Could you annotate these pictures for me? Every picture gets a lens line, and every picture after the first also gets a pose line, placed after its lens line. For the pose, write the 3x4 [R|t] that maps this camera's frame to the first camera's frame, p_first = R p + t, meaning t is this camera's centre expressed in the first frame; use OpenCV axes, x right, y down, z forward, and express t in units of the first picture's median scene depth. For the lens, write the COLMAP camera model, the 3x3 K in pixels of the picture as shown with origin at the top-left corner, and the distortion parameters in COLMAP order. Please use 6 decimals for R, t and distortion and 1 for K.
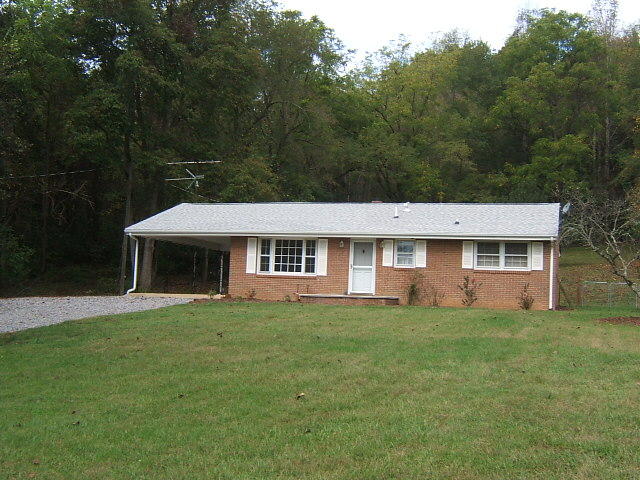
lens RADIAL K [[753.2, 0, 343.7], [0, 753.2, 239.7], [0, 0, 1]] dist [-0.002588, -0.001036]
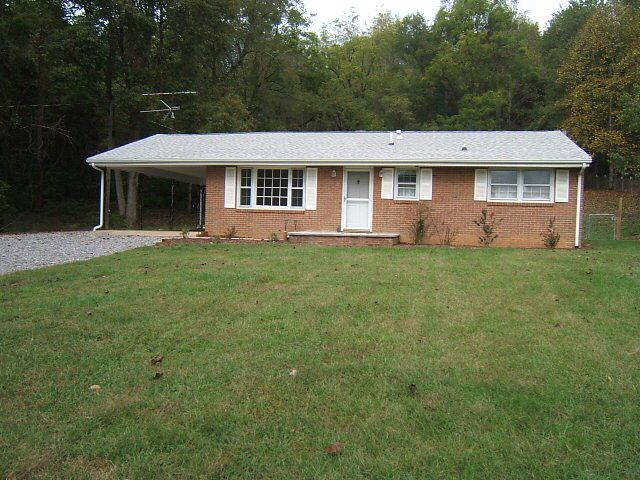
lens RADIAL K [[559.1, 0, 319.2], [0, 559.1, 231.7], [0, 0, 1]] dist [-0.042499, -0.011757]
pose [[0.999354, -0.008860, 0.034836, -0.041876], [0.005596, 0.995679, 0.092698, 0.012609], [-0.035507, -0.092443, 0.995085, 0.343635]]
